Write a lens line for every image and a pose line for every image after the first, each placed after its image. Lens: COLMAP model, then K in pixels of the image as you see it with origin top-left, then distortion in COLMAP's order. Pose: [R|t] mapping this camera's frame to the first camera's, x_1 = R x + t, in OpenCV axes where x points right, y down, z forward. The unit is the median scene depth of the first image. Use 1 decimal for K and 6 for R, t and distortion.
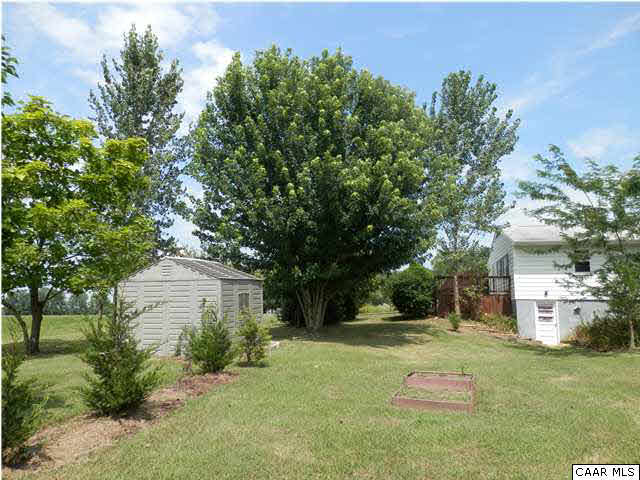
lens RADIAL K [[473.2, 0, 323.3], [0, 473.2, 240.5], [0, 0, 1]] dist [-0.002773, -0.000760]
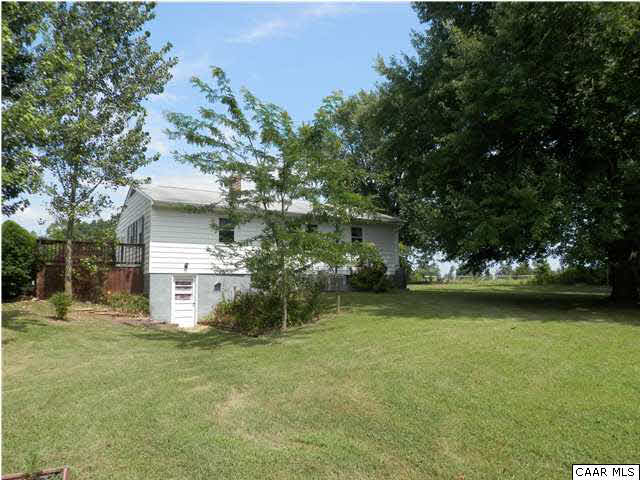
lens RADIAL K [[471.6, 0, 320.1], [0, 471.6, 226.5], [0, 0, 1]] dist [-0.000506, 0.001543]
pose [[0.733759, 0.068653, 0.675932, 0.077394], [-0.083026, 0.996486, -0.011081, 0.031784], [-0.674318, -0.047990, 0.736880, 0.231450]]
